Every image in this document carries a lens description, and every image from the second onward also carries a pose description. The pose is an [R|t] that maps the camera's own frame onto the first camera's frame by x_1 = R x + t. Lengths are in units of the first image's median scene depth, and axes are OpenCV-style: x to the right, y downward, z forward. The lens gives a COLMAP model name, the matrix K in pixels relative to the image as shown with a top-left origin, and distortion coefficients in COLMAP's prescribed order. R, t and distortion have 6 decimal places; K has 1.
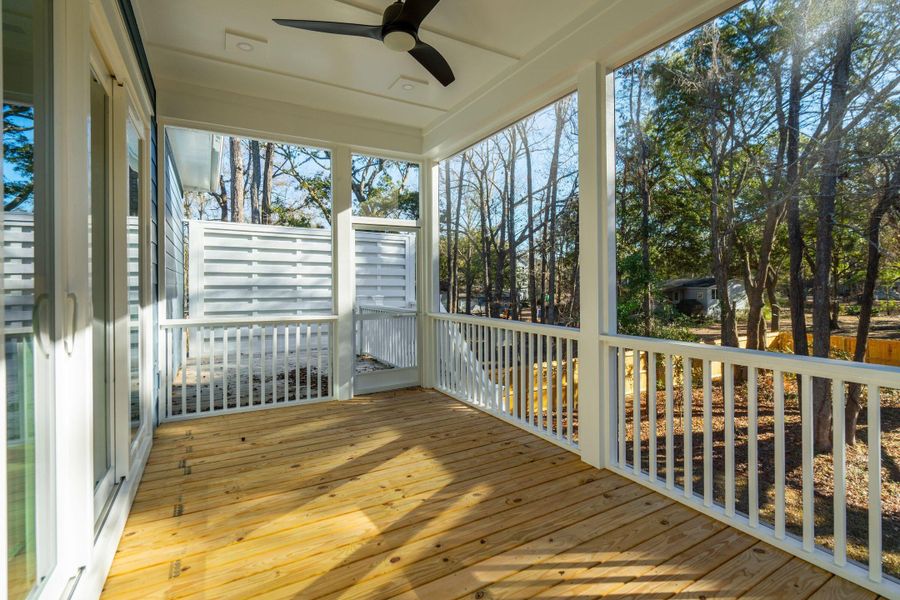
lens RADIAL K [[421.3, 0, 450.5], [0, 421.3, 281.0], [0, 0, 1]] dist [0.000016, 0.000054]
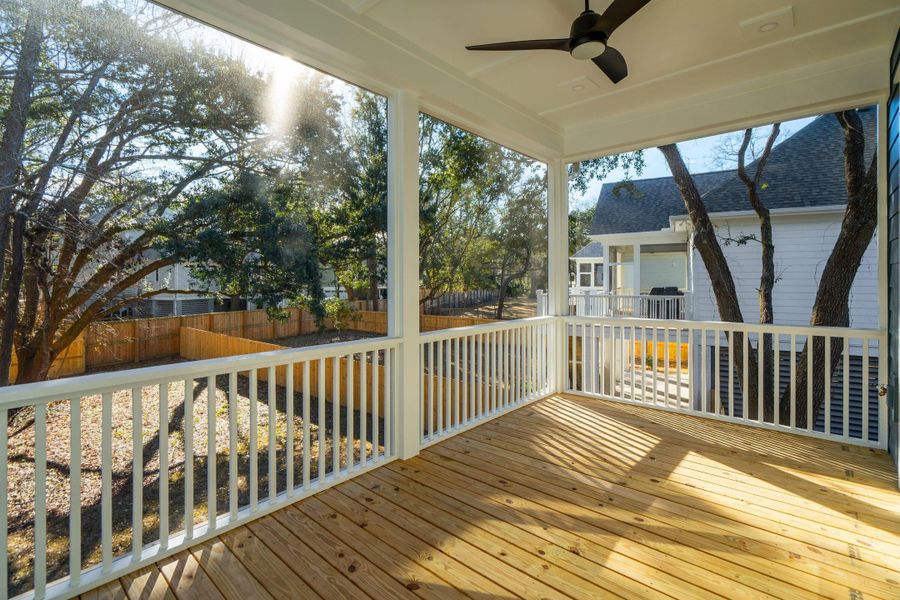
lens RADIAL K [[421.3, 0, 450.5], [0, 421.3, 281.0], [0, 0, 1]] dist [0.000016, 0.000054]
pose [[-0.315914, 0.002191, 0.948785, -0.828537], [-0.000035, 0.999997, -0.002320, -0.018501], [-0.948788, -0.000766, -0.315913, 1.411849]]
